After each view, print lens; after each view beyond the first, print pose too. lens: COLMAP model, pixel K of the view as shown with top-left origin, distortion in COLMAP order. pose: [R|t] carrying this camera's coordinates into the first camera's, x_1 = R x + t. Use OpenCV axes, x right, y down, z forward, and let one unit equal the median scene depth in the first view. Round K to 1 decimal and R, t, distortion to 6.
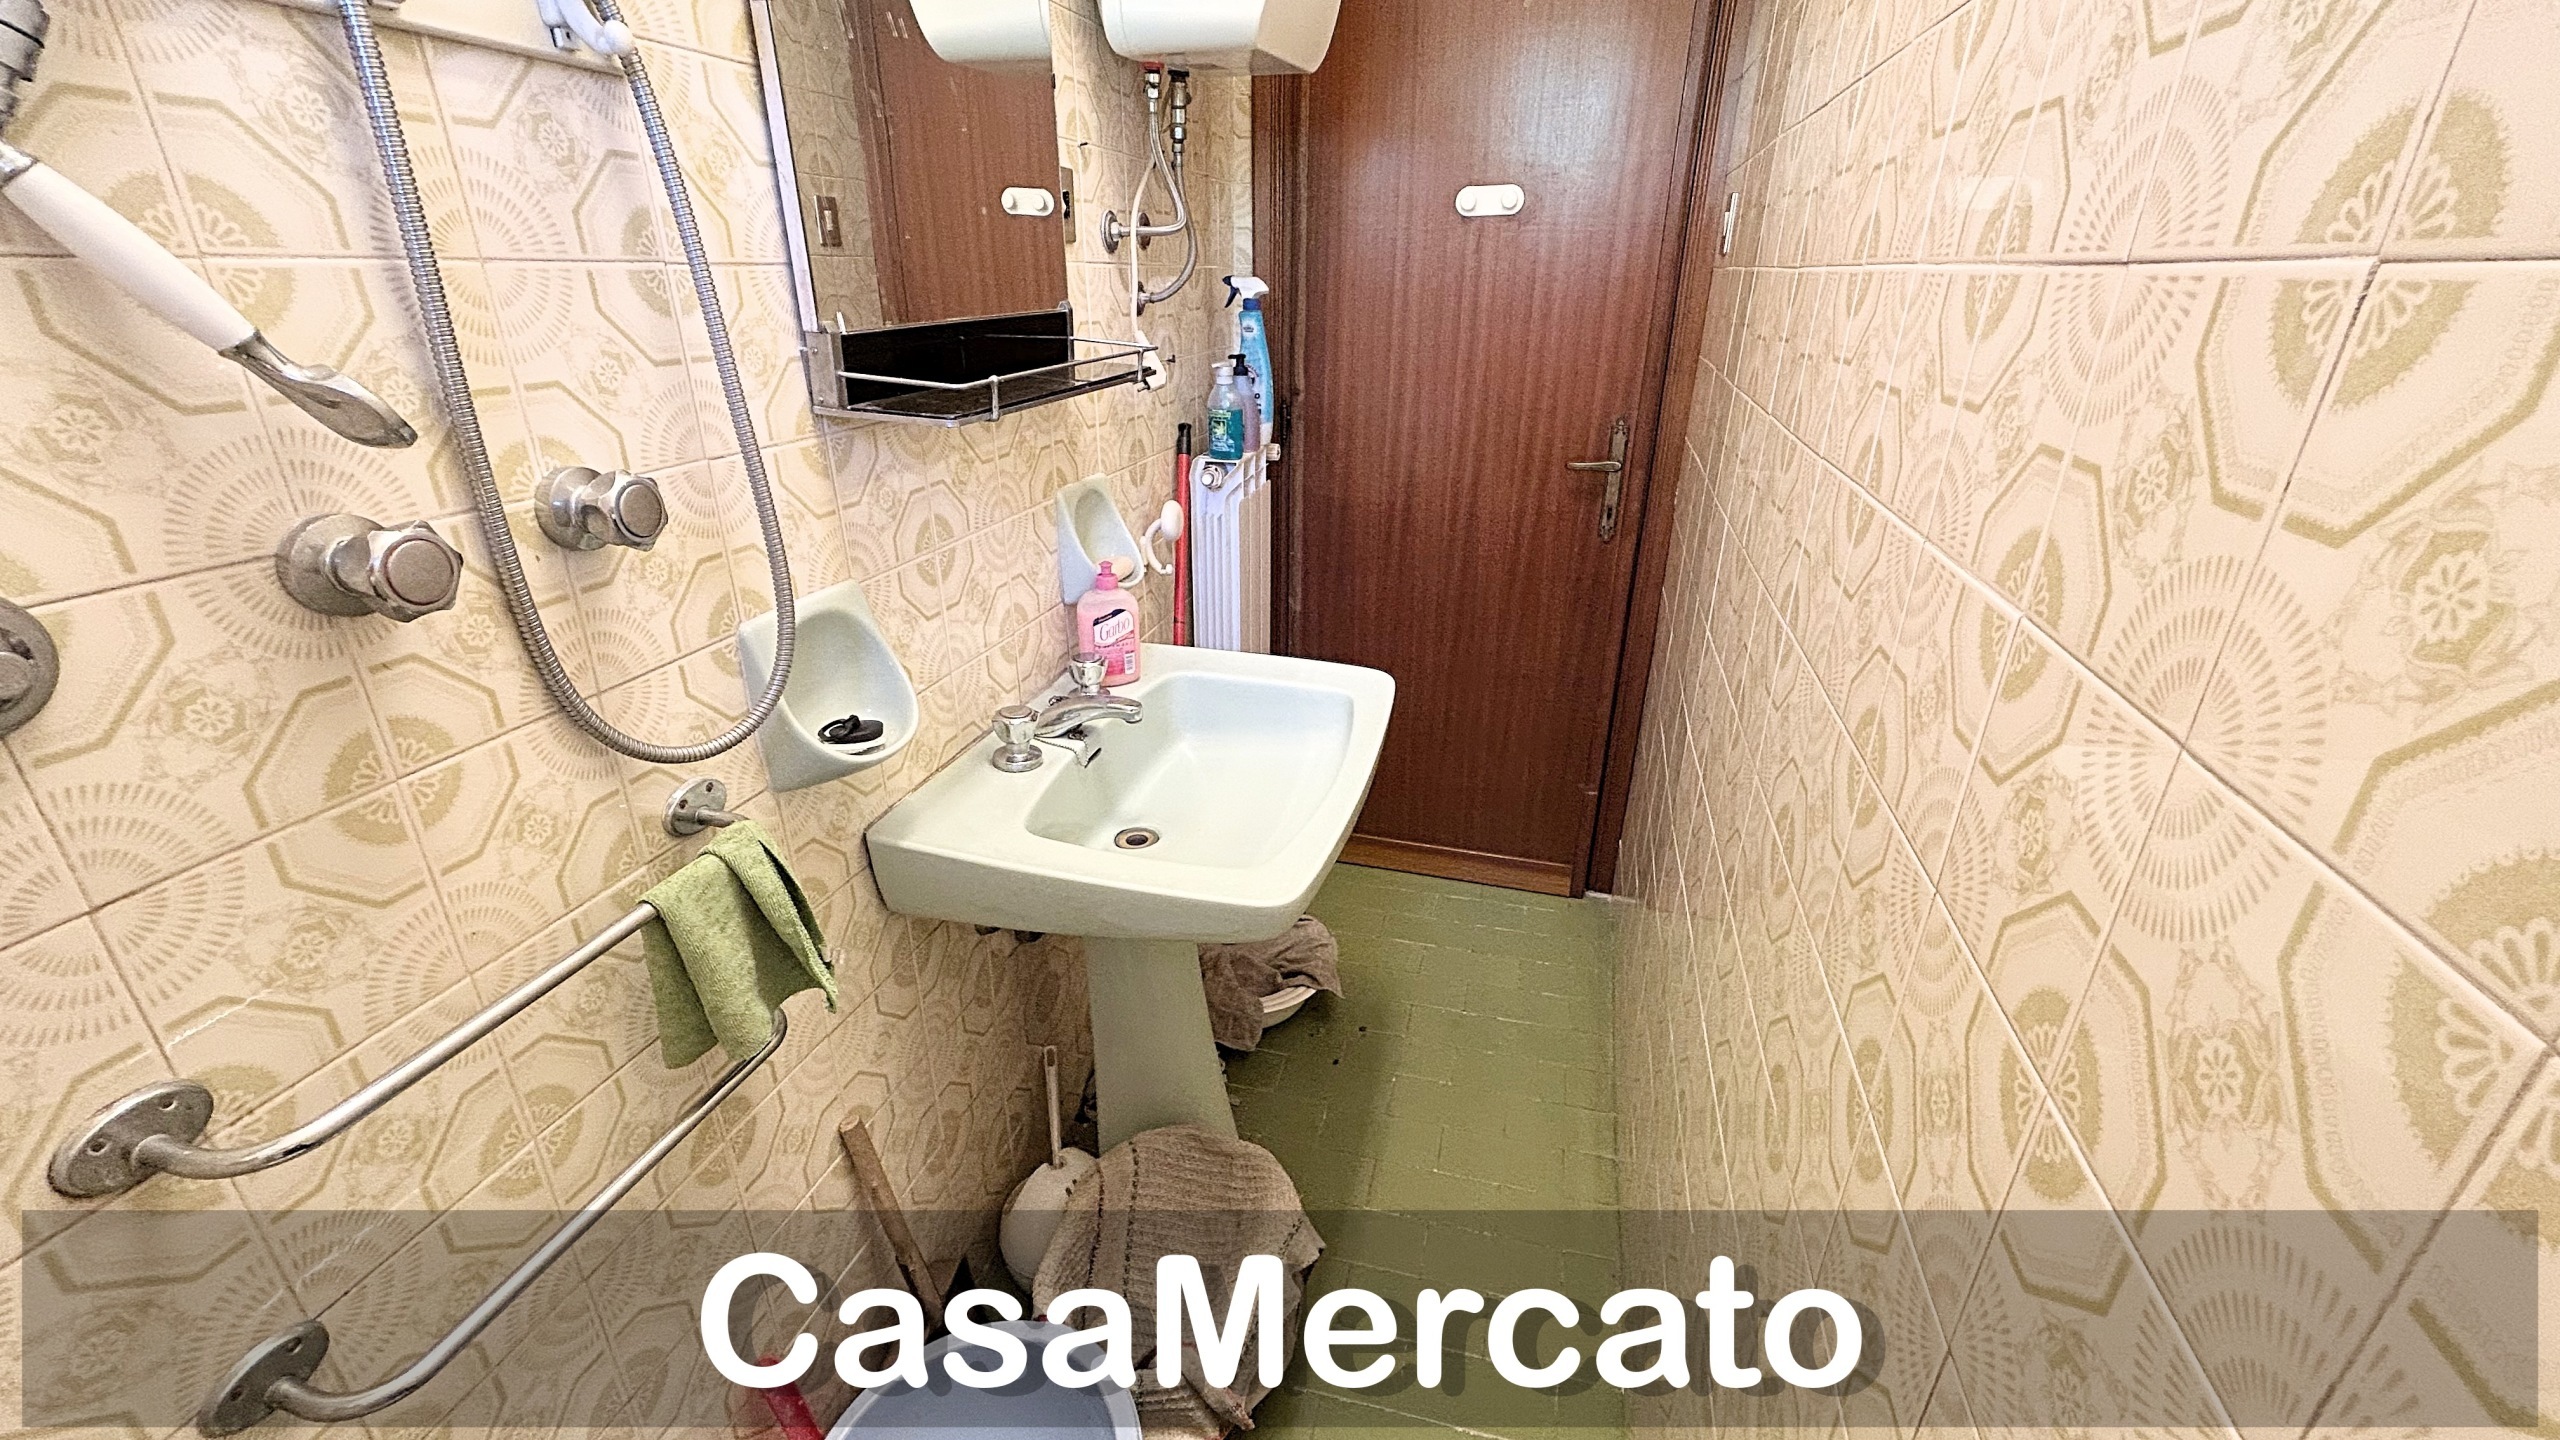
lens RADIAL K [[1026.0, 0, 1280.0], [0, 1026.0, 720.0], [0, 0, 1]] dist [0.001350, -0.000555]
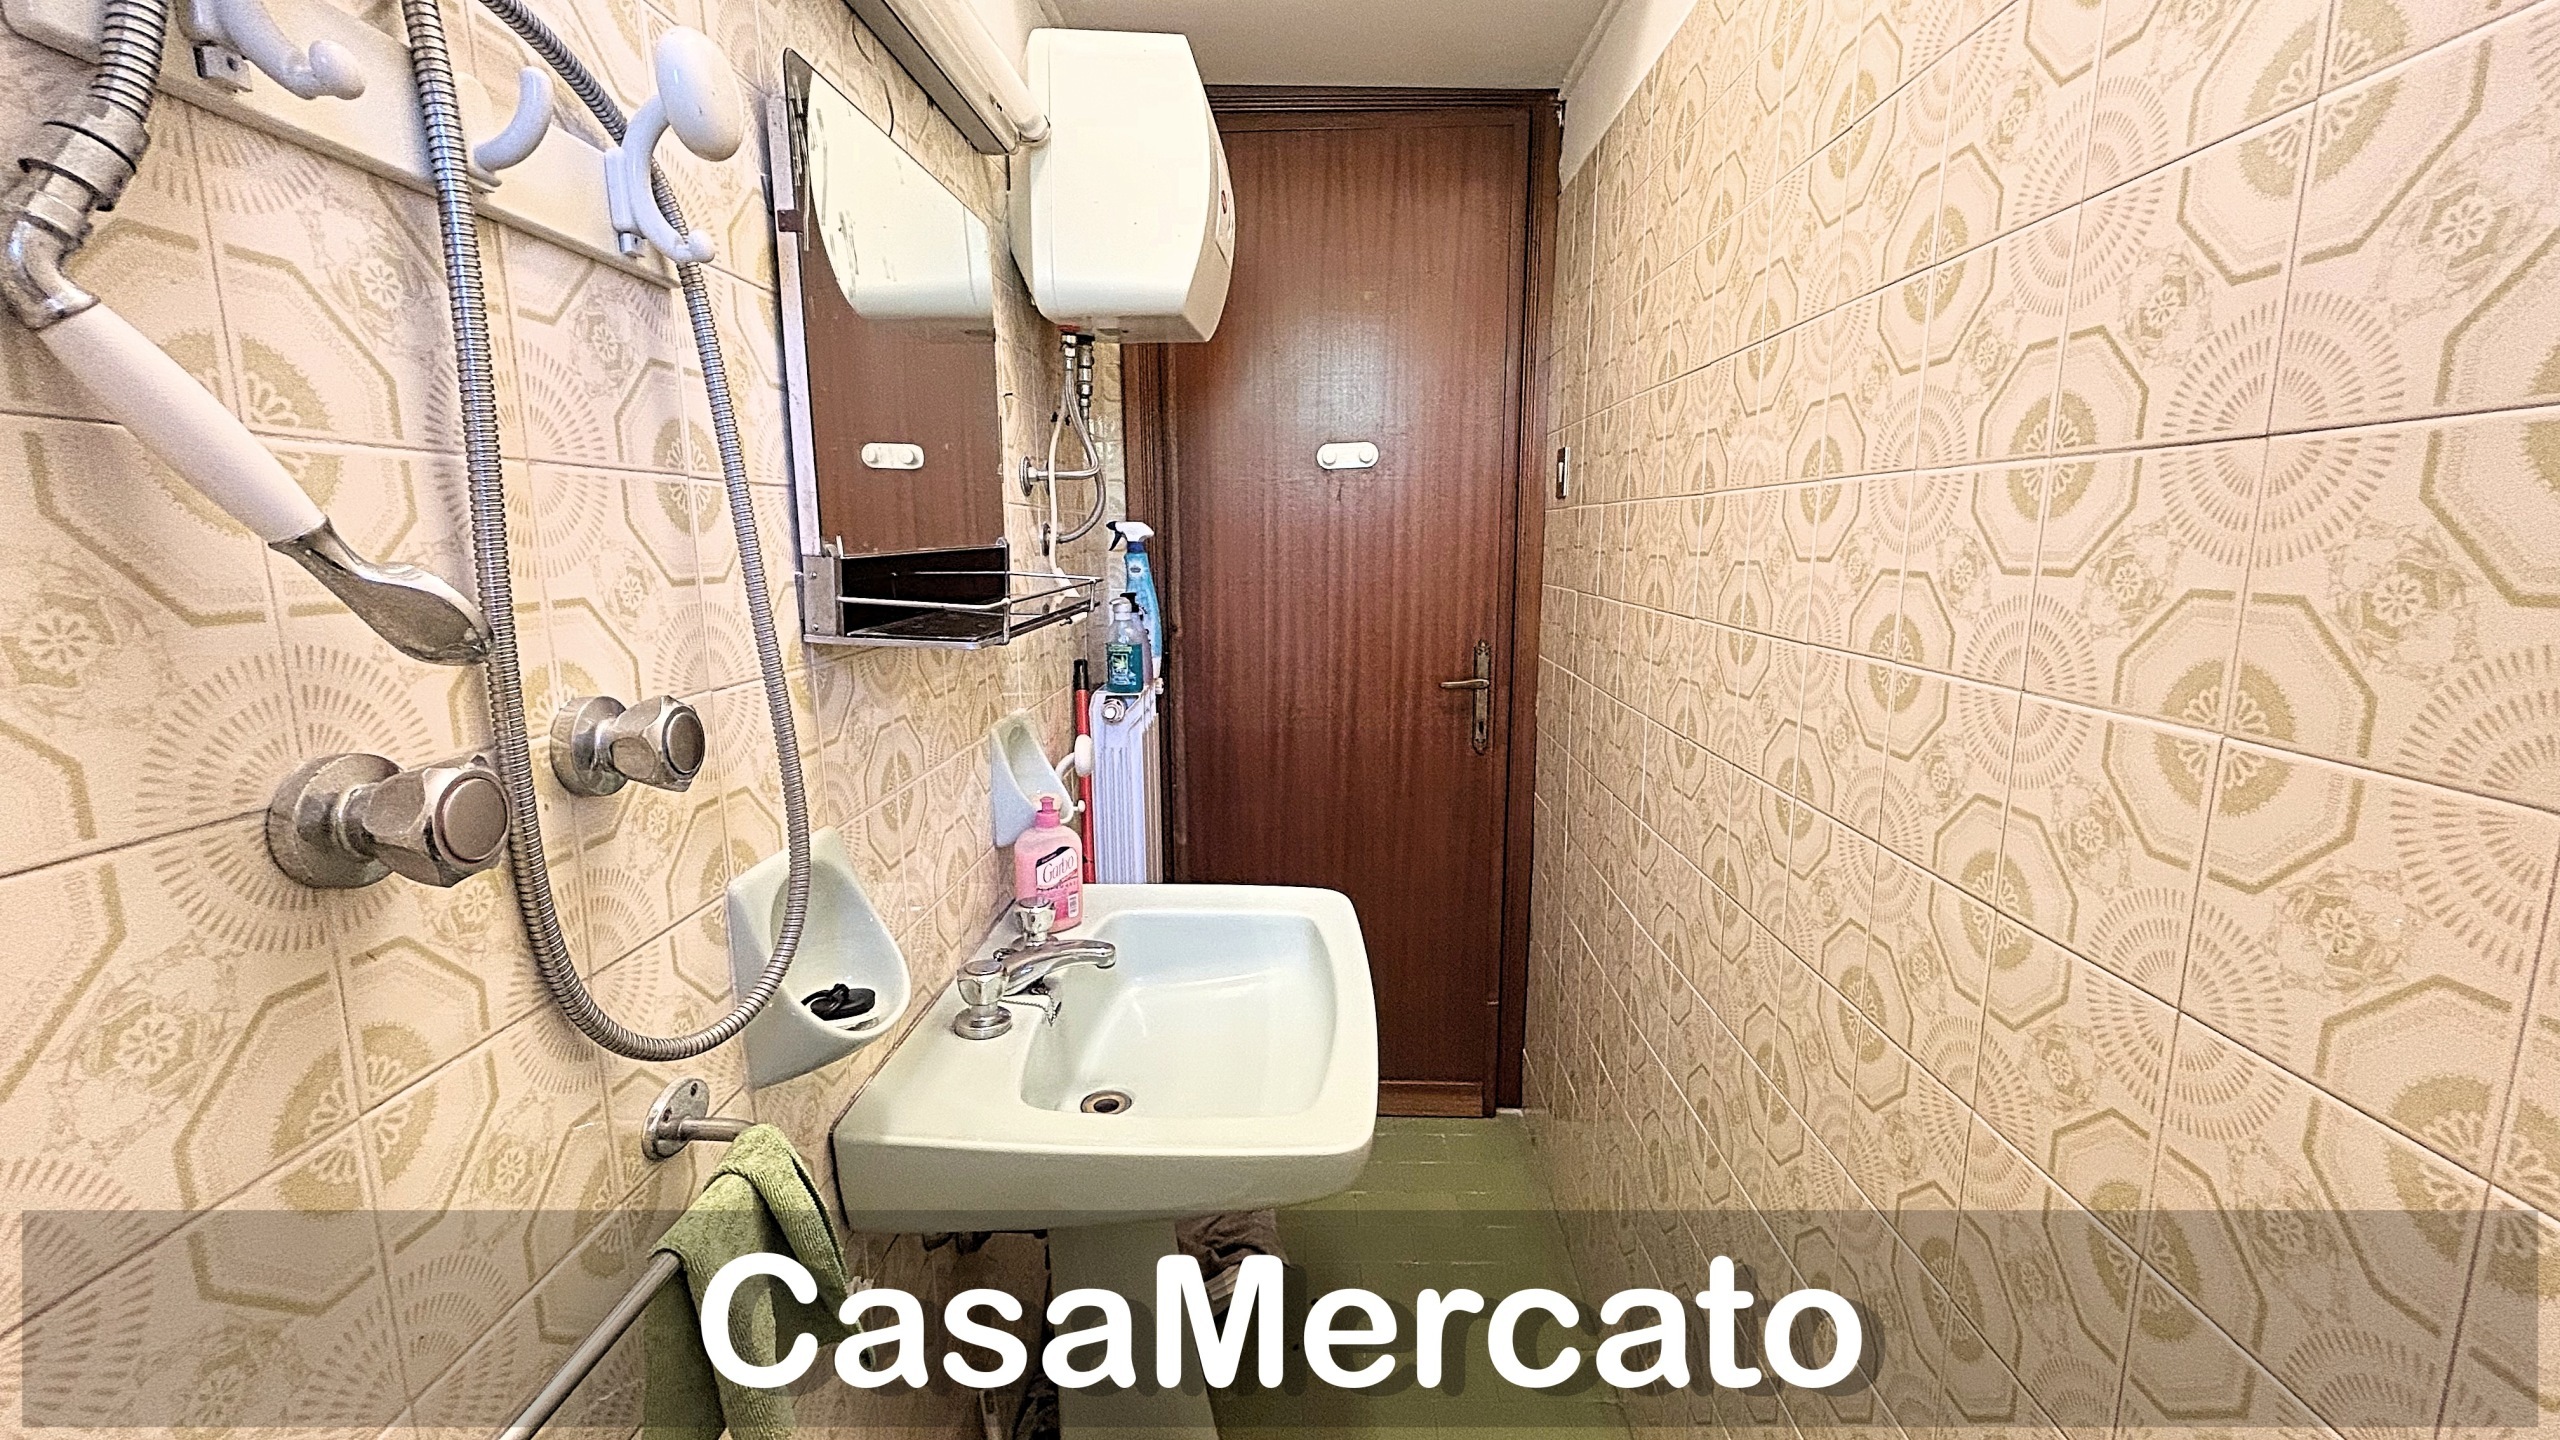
lens RADIAL K [[1026.0, 0, 1280.0], [0, 1026.0, 720.0], [0, 0, 1]] dist [0.001350, -0.000555]
pose [[0.973543, -0.052950, 0.222285, -0.292006], [0.103281, 0.969711, -0.221343, 0.011171], [-0.203832, 0.238445, 0.949524, 0.089841]]
